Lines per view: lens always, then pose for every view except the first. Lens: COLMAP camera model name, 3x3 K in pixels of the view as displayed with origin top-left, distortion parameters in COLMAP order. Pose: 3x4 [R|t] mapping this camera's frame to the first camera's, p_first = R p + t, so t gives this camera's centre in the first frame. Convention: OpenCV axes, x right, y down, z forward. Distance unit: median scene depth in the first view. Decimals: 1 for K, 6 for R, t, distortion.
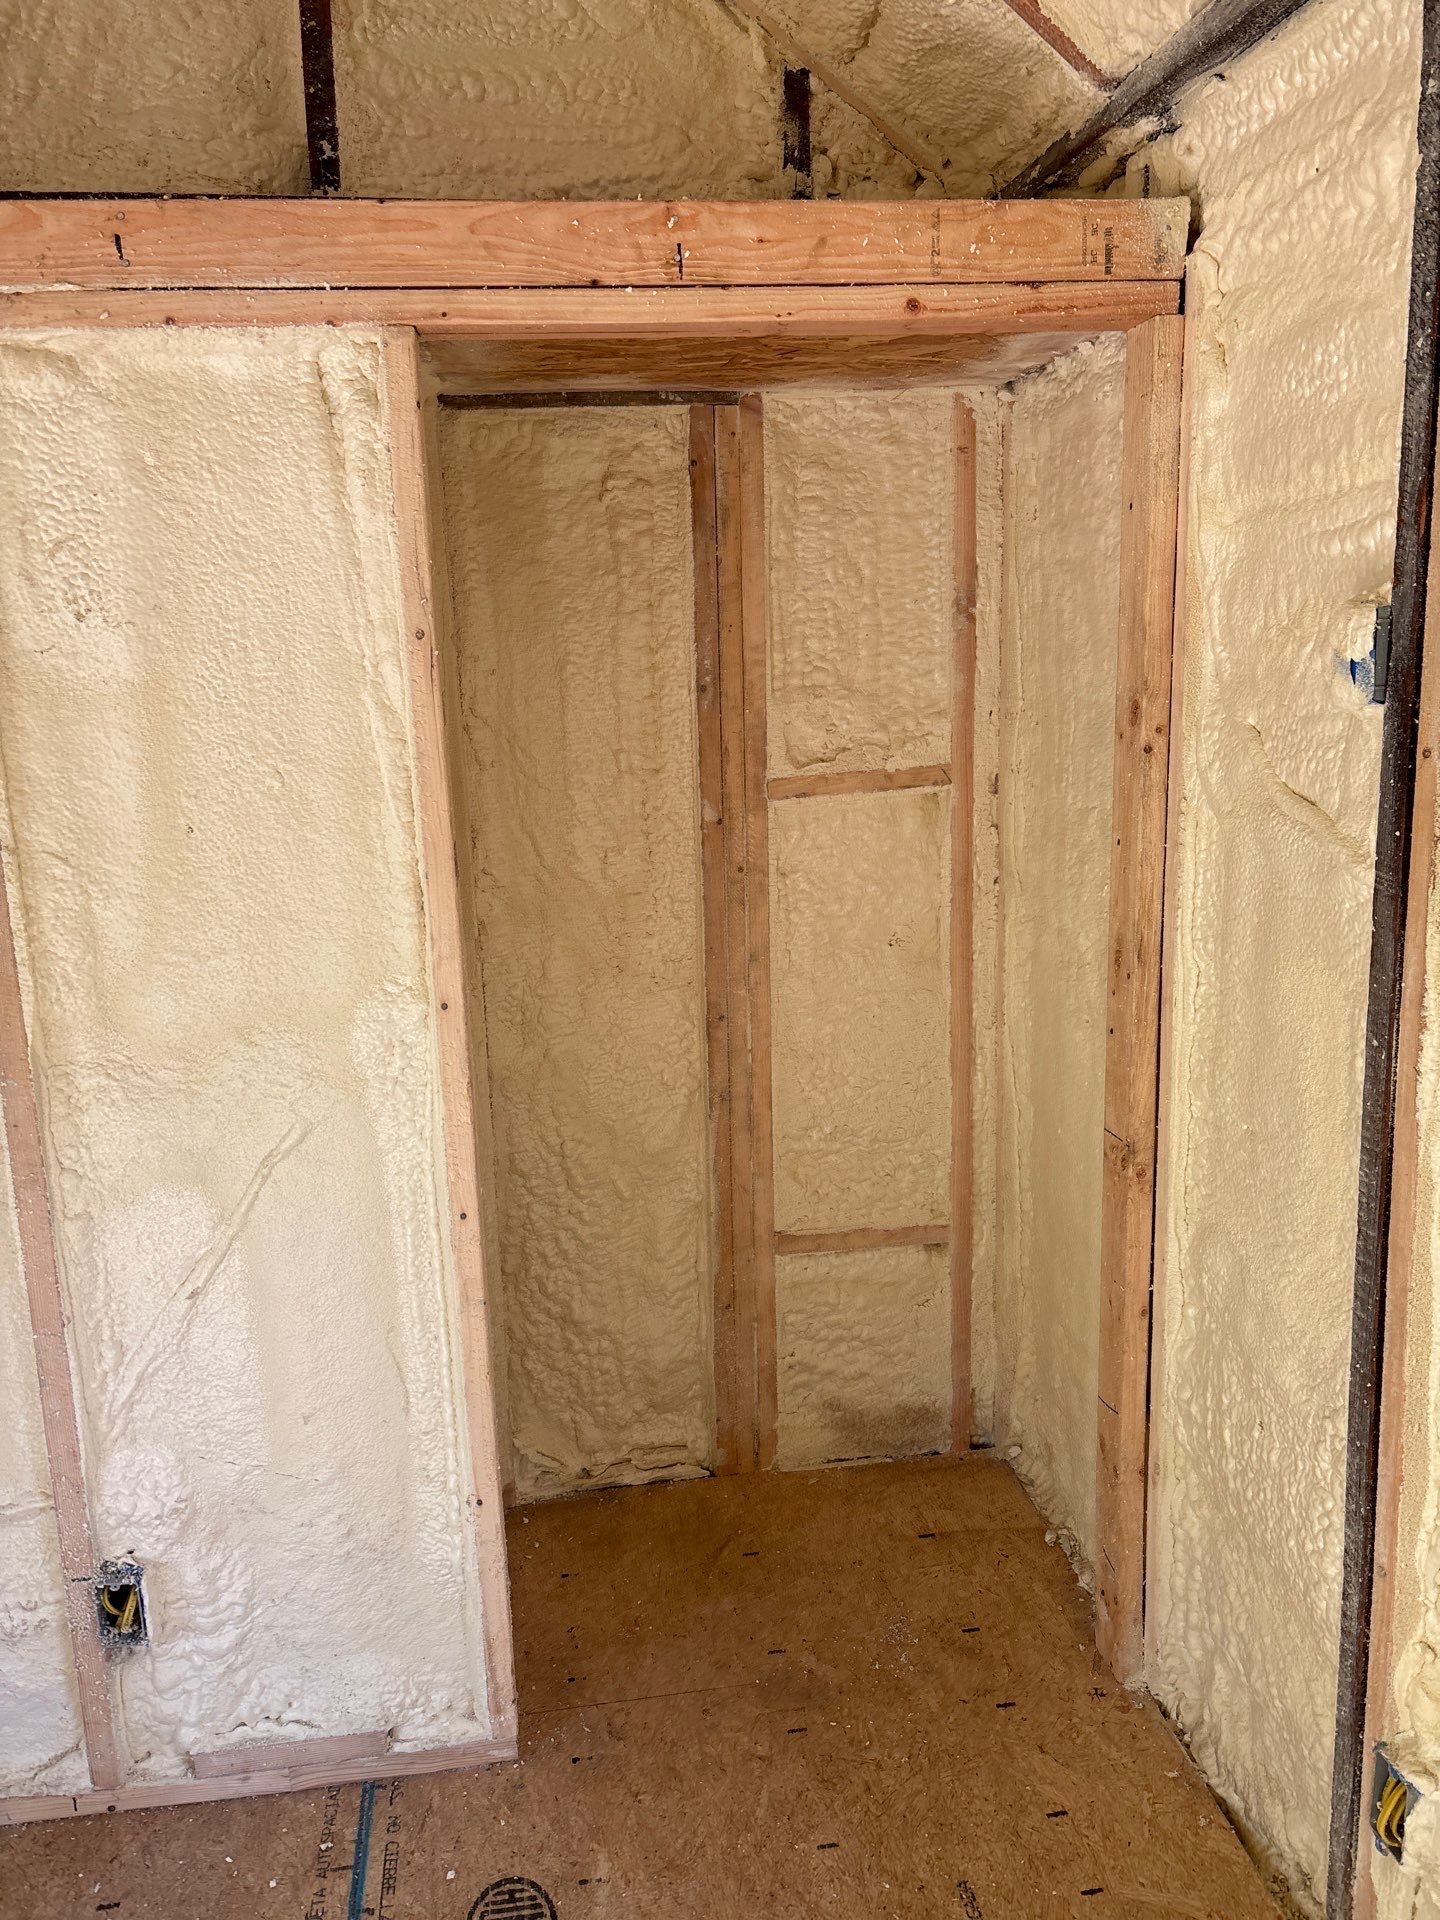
lens RADIAL K [[1457.7, 0, 723.7], [0, 1457.7, 959.9], [0, 0, 1]] dist [0.028568, -0.030912]
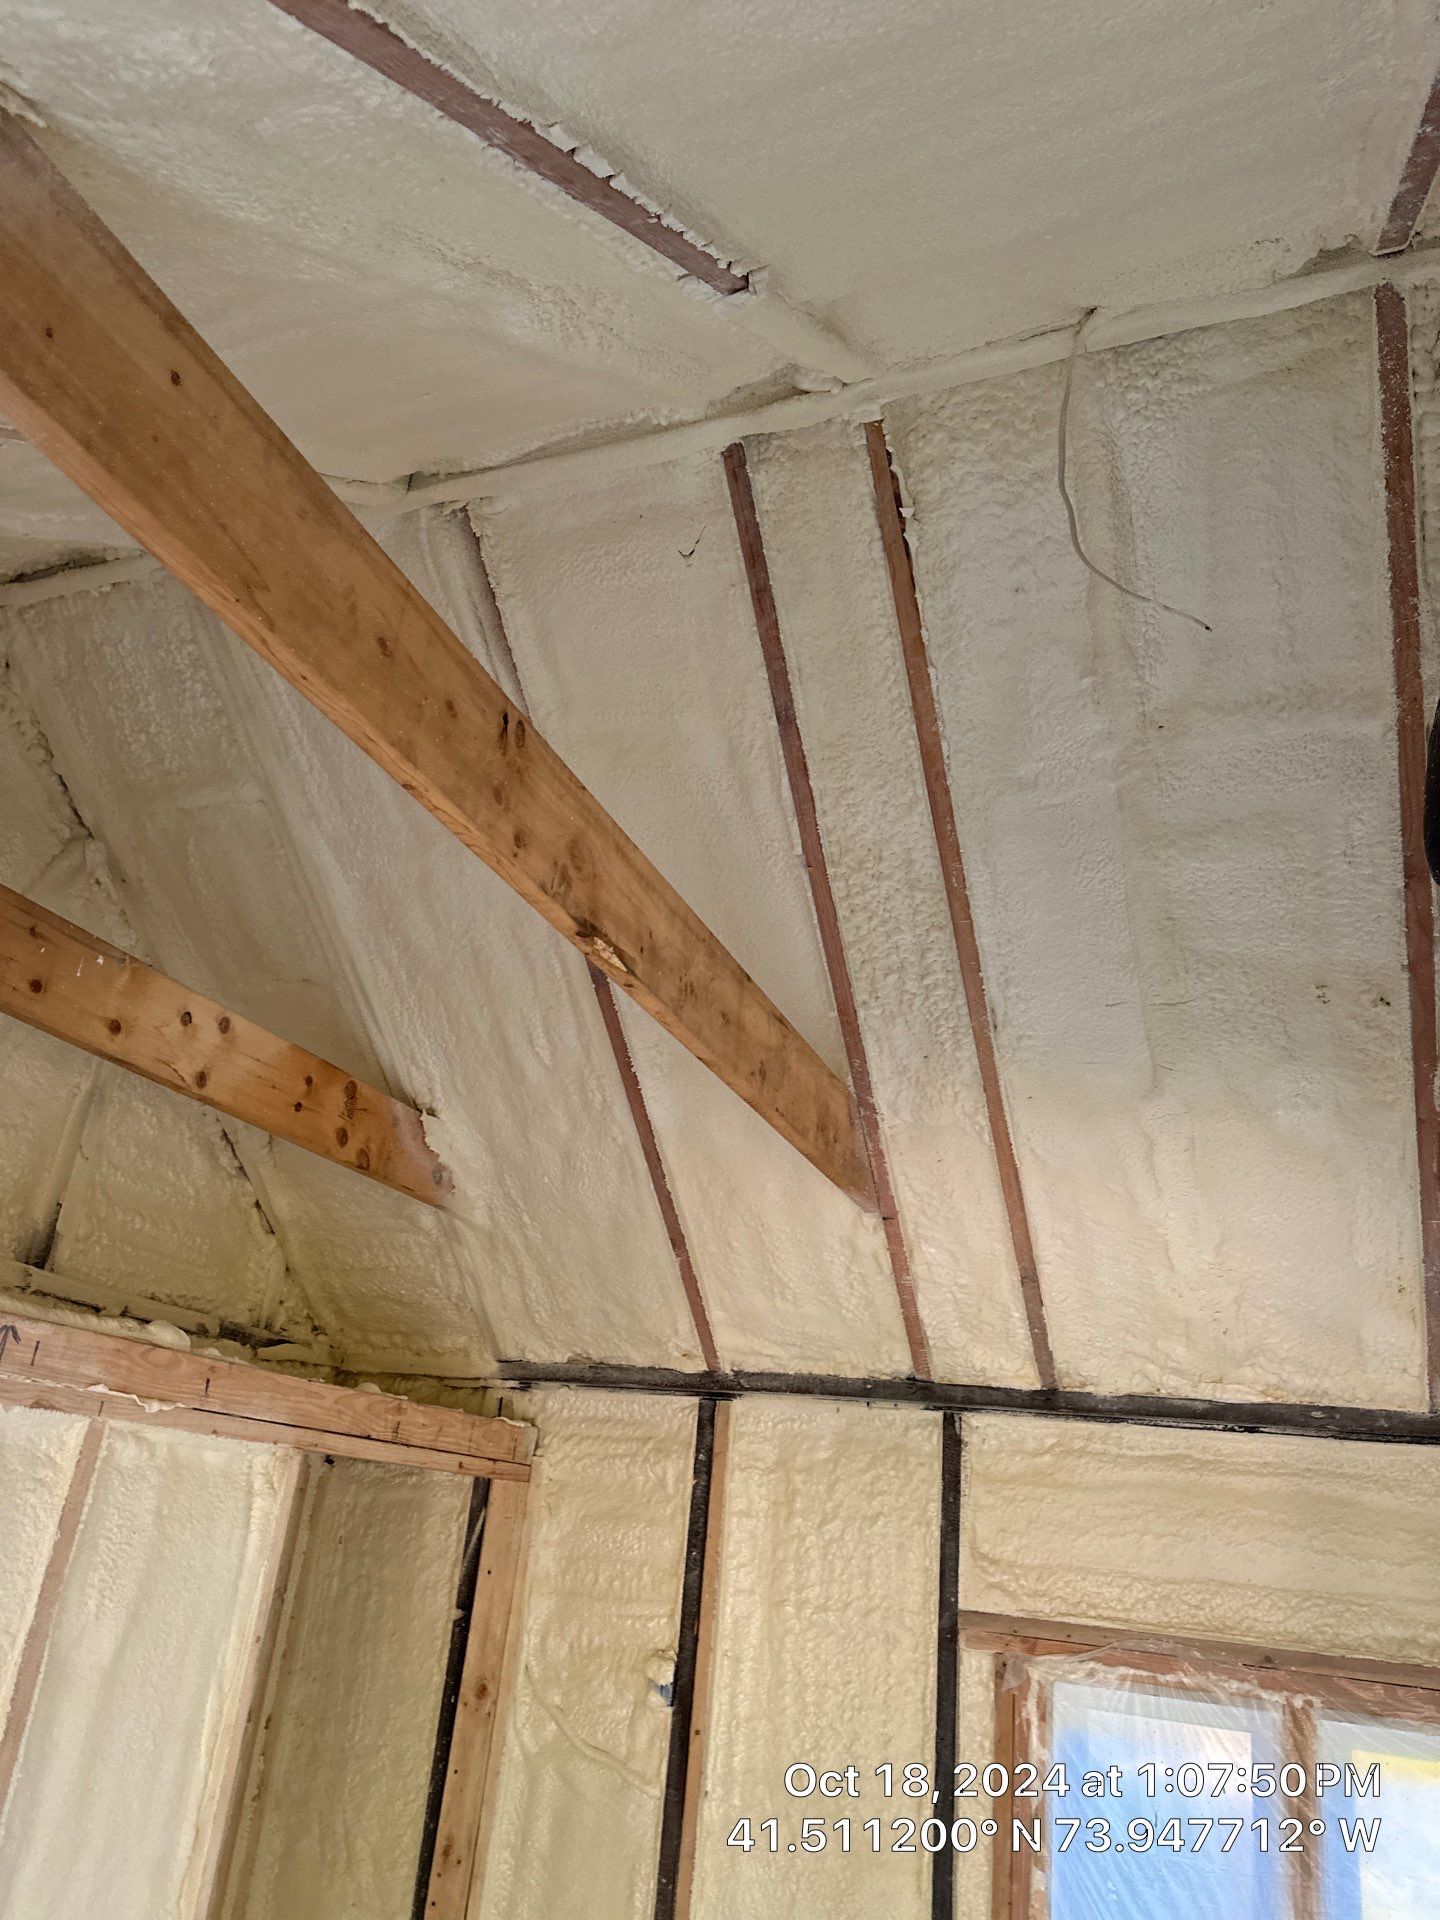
lens RADIAL K [[1358.5, 0, 694.8], [0, 1358.5, 945.0], [0, 0, 1]] dist [0.063846, -0.092338]
pose [[0.506993, 0.420364, 0.752497, -1.296669], [0.066085, 0.851491, -0.520189, -0.050885], [-0.859413, 0.313461, 0.403920, -0.235574]]
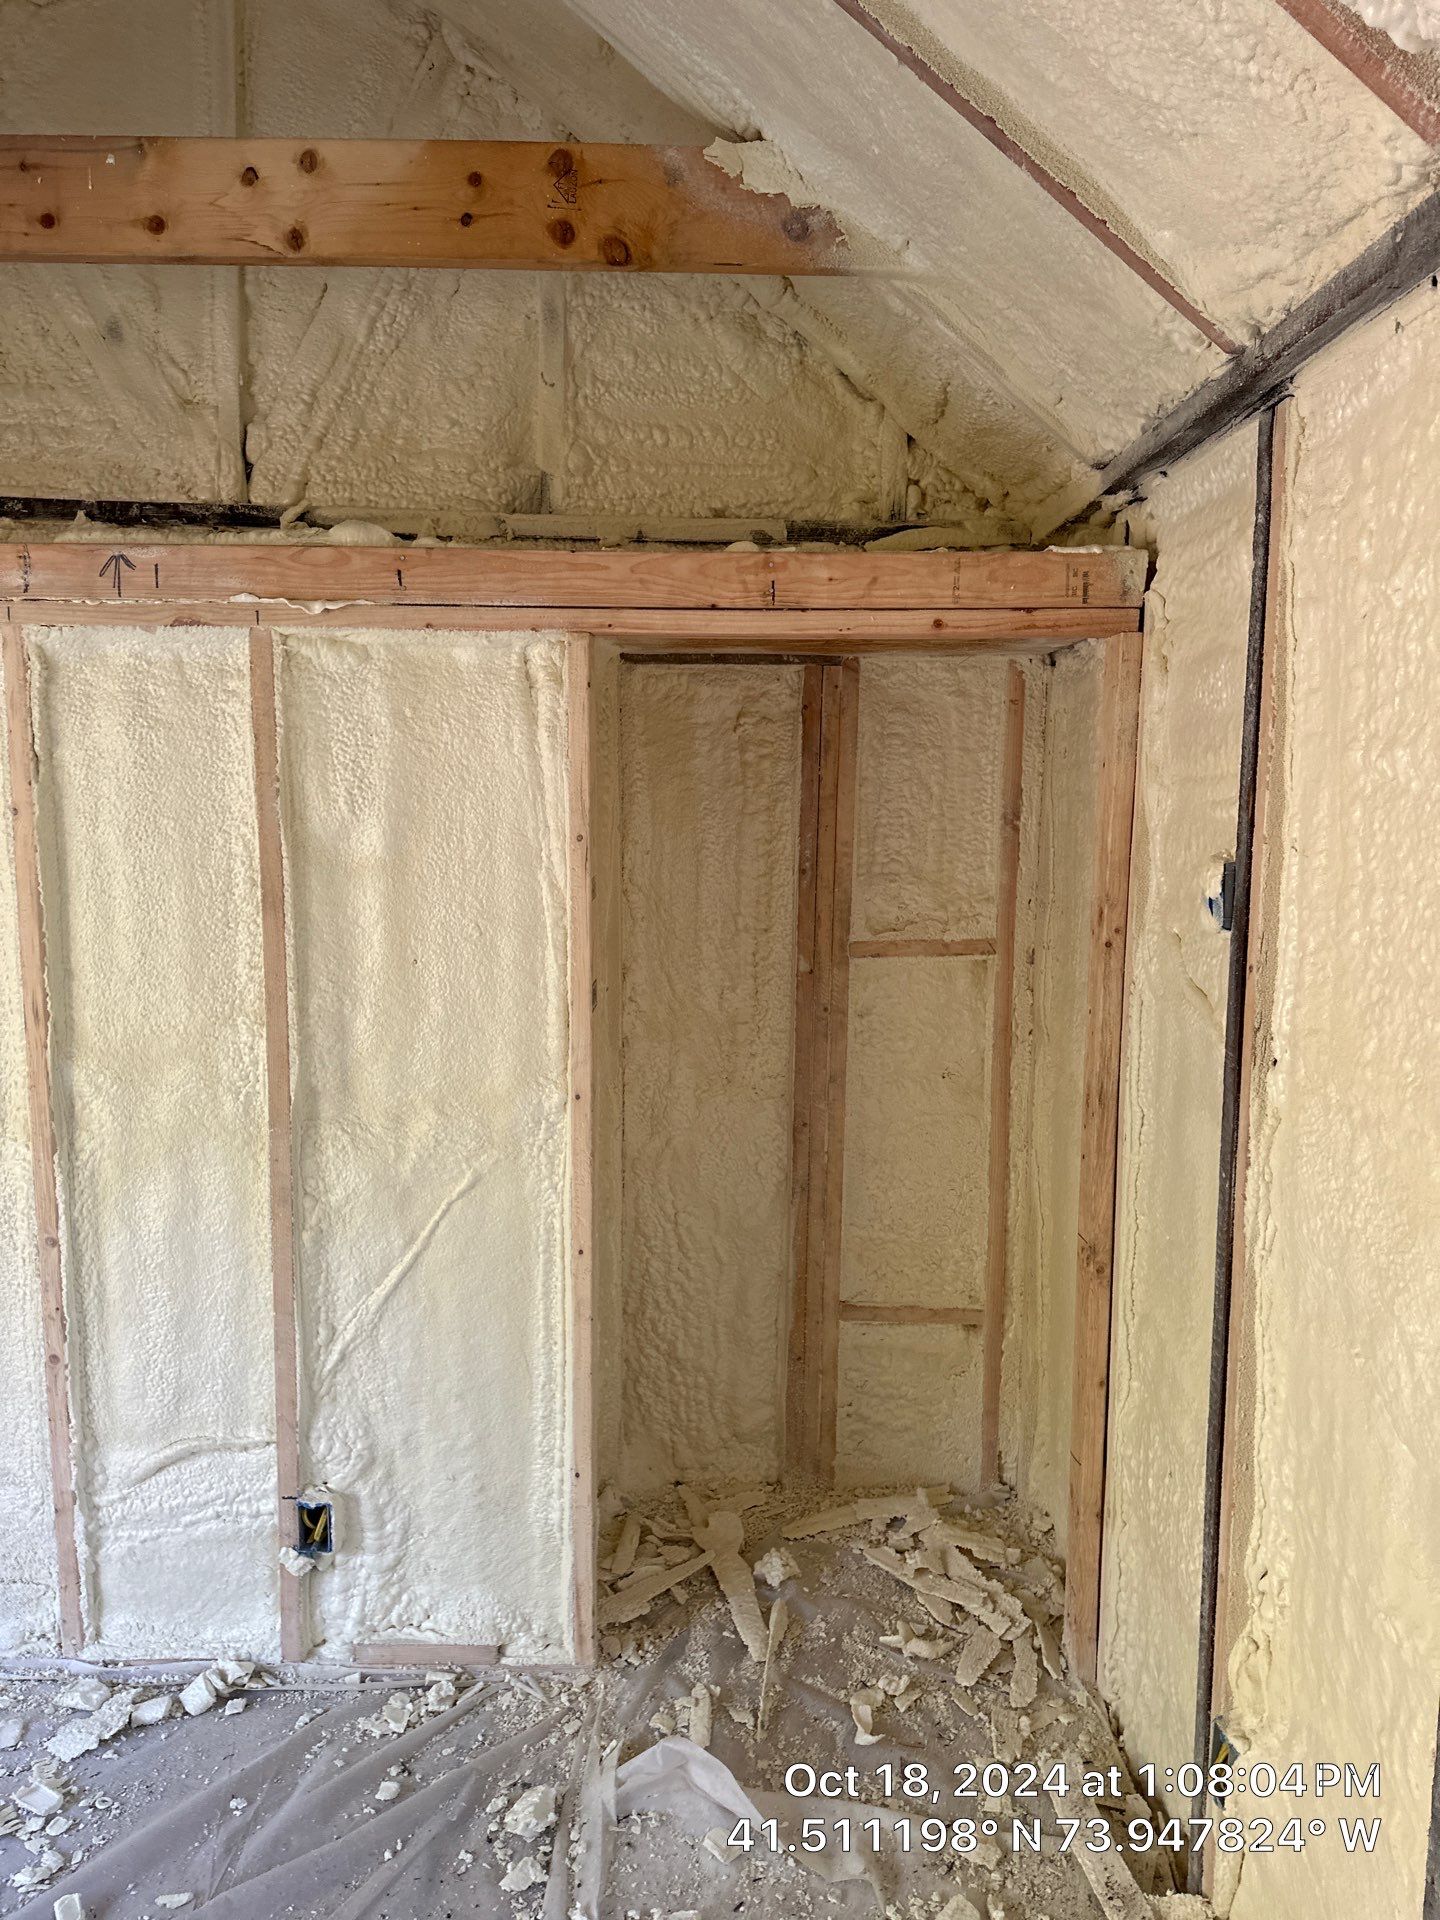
lens RADIAL K [[1358.5, 0, 736.2], [0, 1358.5, 967.9], [0, 0, 1]] dist [0.063846, -0.092338]
pose [[0.989154, 0.062327, -0.133004, 0.120994], [-0.072656, 0.994588, -0.074268, -0.005718], [0.127655, 0.083126, 0.988329, -0.268737]]
